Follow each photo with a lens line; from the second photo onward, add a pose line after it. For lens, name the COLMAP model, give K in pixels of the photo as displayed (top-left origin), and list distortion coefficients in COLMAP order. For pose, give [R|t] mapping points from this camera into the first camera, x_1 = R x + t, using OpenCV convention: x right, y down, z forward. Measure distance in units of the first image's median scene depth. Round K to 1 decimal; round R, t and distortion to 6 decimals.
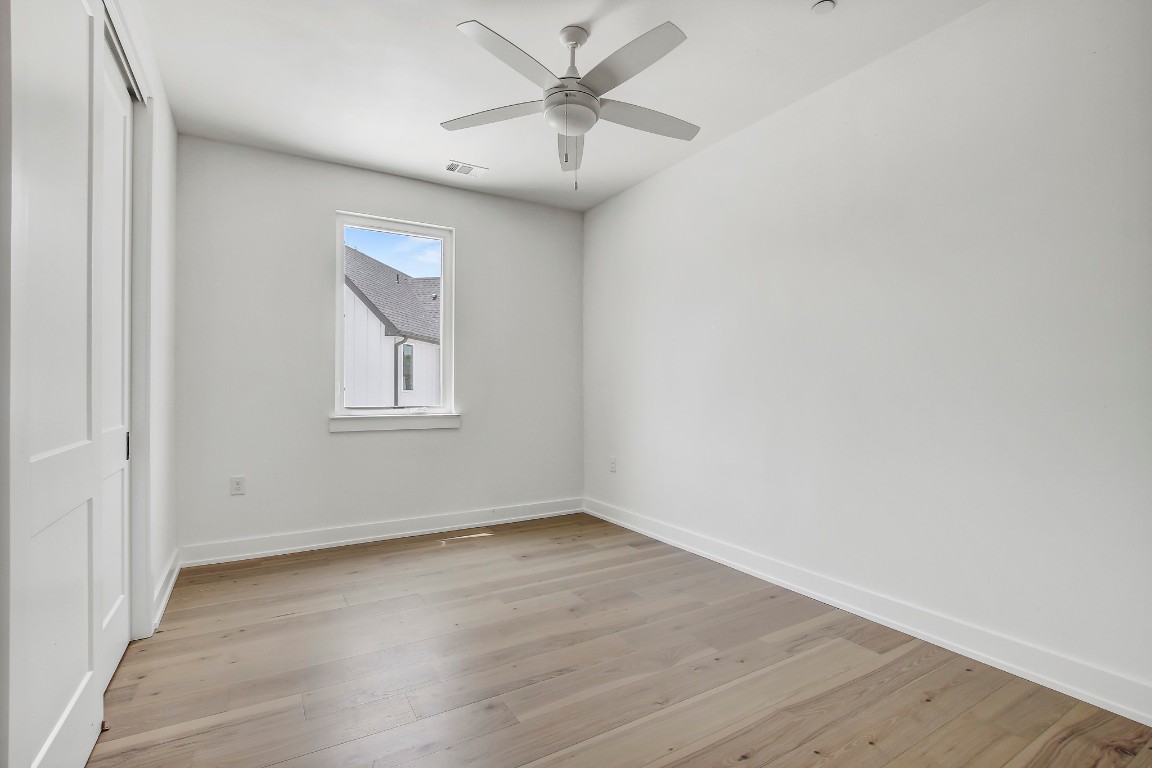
lens RADIAL K [[535.4, 0, 592.0], [0, 535.4, 376.1], [0, 0, 1]] dist [-0.019827, 0.004650]
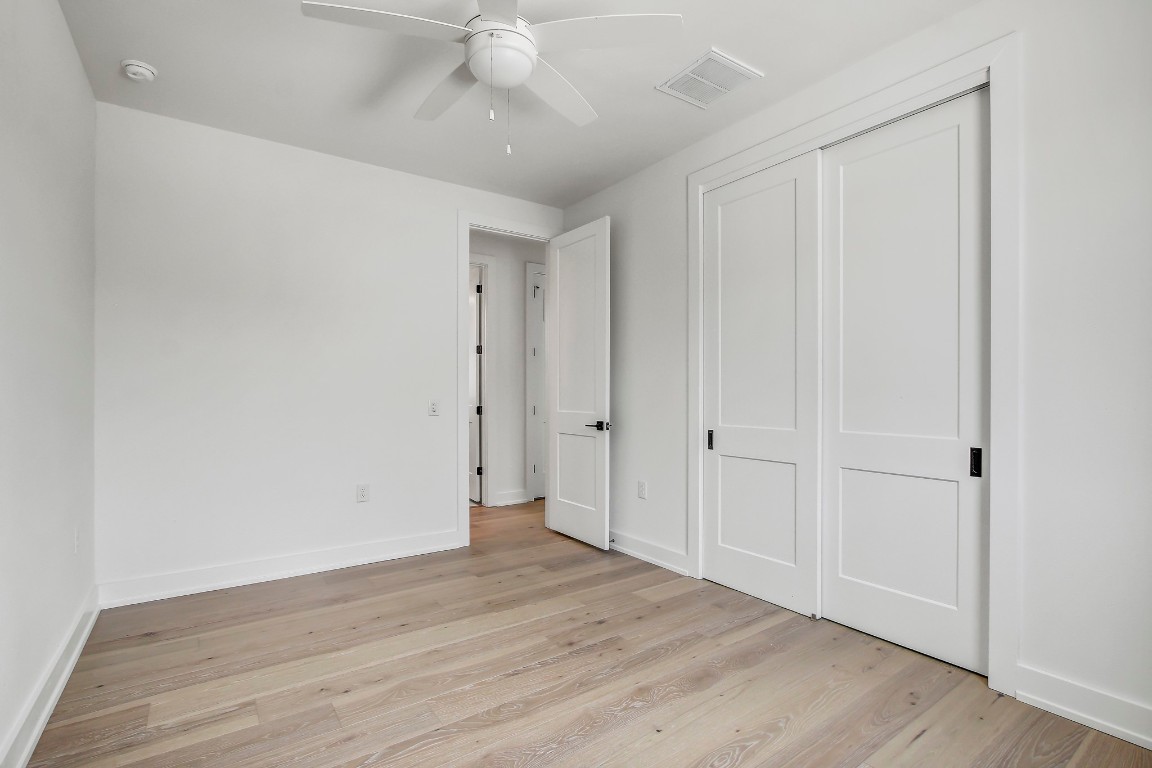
lens RADIAL K [[535.4, 0, 581.4], [0, 535.4, 390.8], [0, 0, 1]] dist [-0.019827, 0.004650]
pose [[-0.998353, -0.001970, -0.057341, -0.118885], [-0.001190, 0.999906, -0.013636, 0.017841], [0.057362, -0.013545, -0.998262, 1.927535]]
